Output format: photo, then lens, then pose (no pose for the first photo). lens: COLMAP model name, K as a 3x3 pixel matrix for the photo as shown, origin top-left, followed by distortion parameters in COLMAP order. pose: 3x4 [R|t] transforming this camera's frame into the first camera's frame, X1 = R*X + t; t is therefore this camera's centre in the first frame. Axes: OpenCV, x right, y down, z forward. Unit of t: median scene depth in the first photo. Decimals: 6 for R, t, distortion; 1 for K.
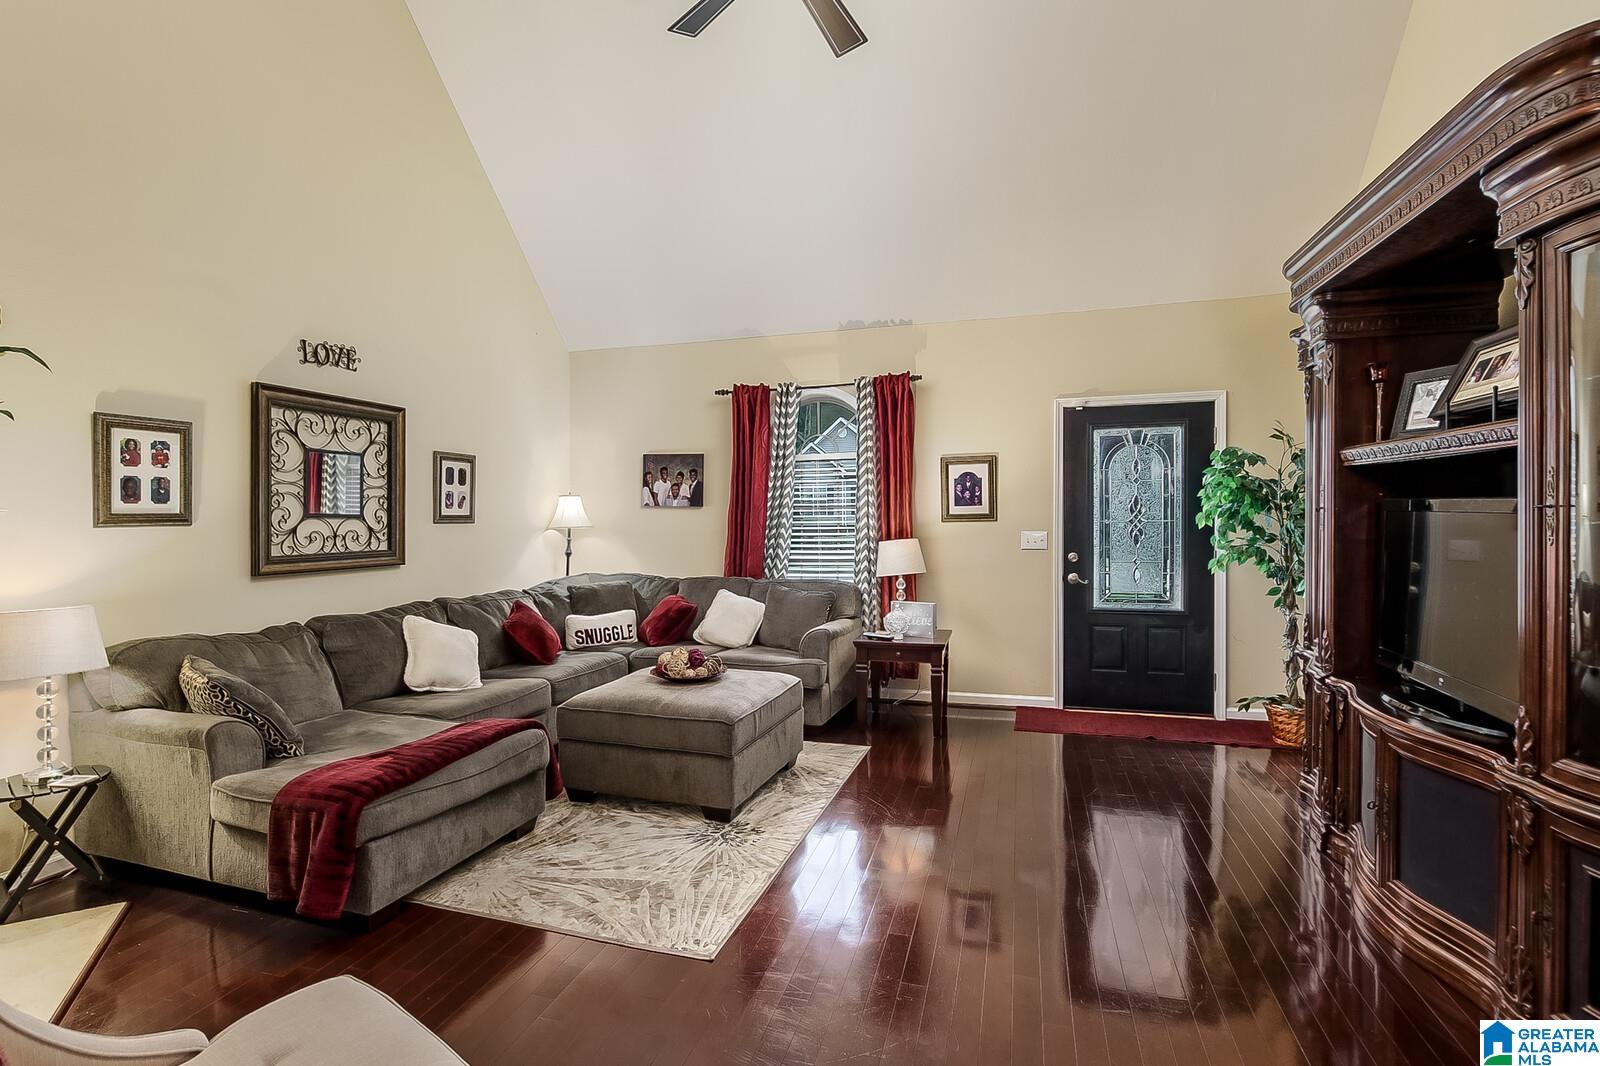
lens RADIAL K [[728.5, 0, 795.8], [0, 728.5, 526.3], [0, 0, 1]] dist [0.002879, 0.000543]
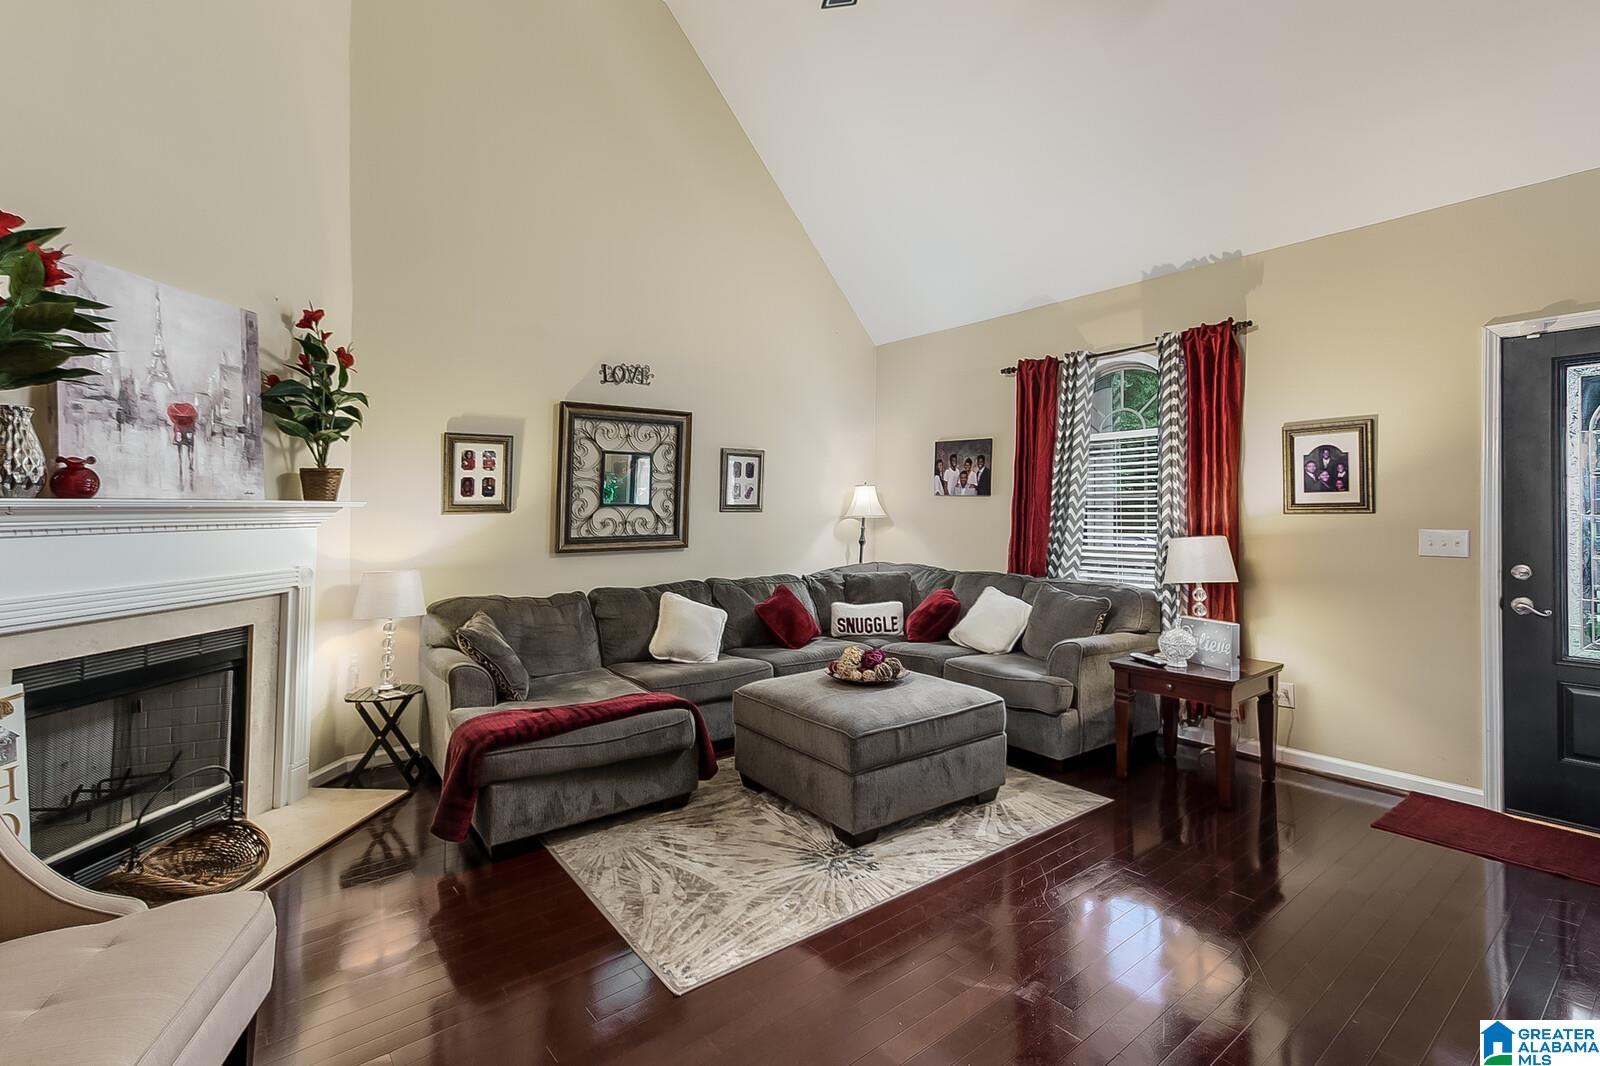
lens RADIAL K [[718.5, 0, 814.8], [0, 718.5, 491.2], [0, 0, 1]] dist [0.012753, 0.000382]
pose [[0.831709, -0.009623, -0.555128, 0.282301], [-0.007909, 0.999543, -0.029177, -0.005664], [0.555155, 0.028657, 0.831253, 0.171398]]
